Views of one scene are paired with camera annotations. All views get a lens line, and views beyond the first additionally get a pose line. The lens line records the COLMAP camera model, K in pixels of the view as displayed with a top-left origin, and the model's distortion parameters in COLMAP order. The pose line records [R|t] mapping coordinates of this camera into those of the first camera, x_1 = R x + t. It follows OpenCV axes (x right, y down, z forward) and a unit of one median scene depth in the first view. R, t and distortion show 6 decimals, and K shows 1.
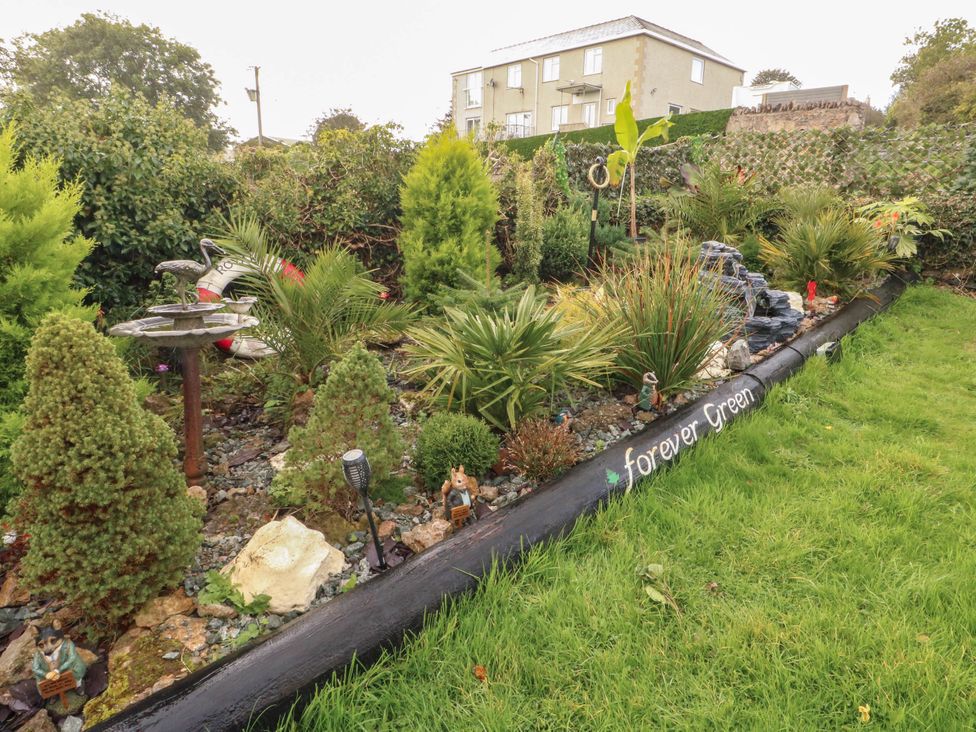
lens RADIAL K [[565.1, 0, 488.0], [0, 565.1, 366.0], [0, 0, 1]] dist [-0.000882, -0.004667]
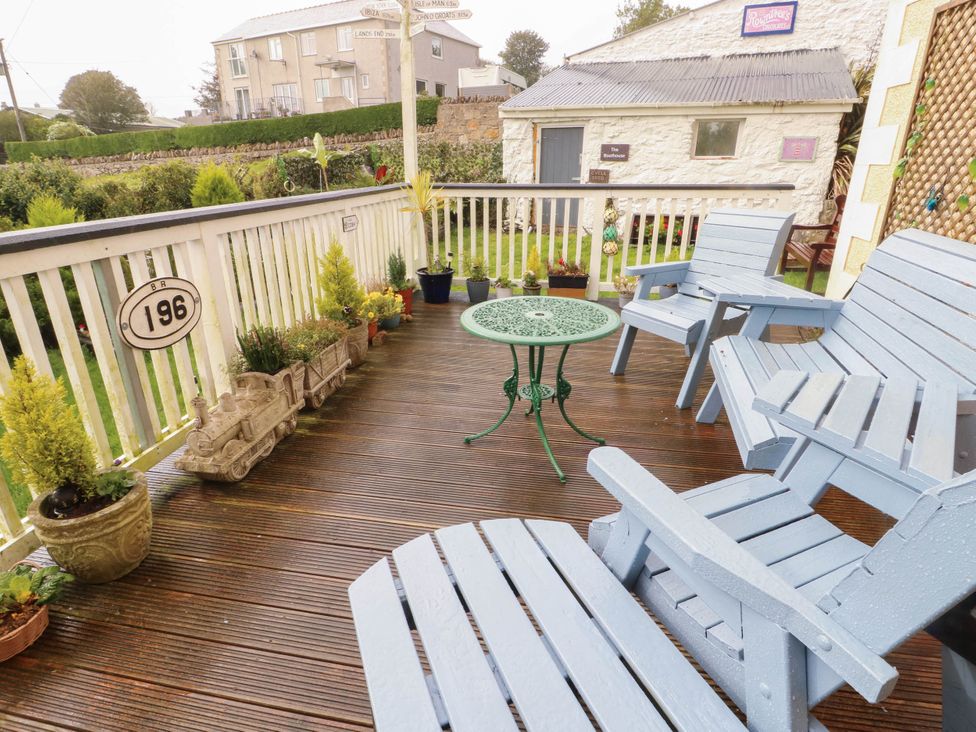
lens RADIAL K [[535.3, 0, 488.0], [0, 535.3, 366.0], [0, 0, 1]] dist [0.005765, -0.000198]
pose [[0.940315, -0.143357, 0.308637, 0.026174], [0.112554, 0.986911, 0.115489, 0.029741], [-0.321154, -0.073858, 0.944143, -0.187836]]
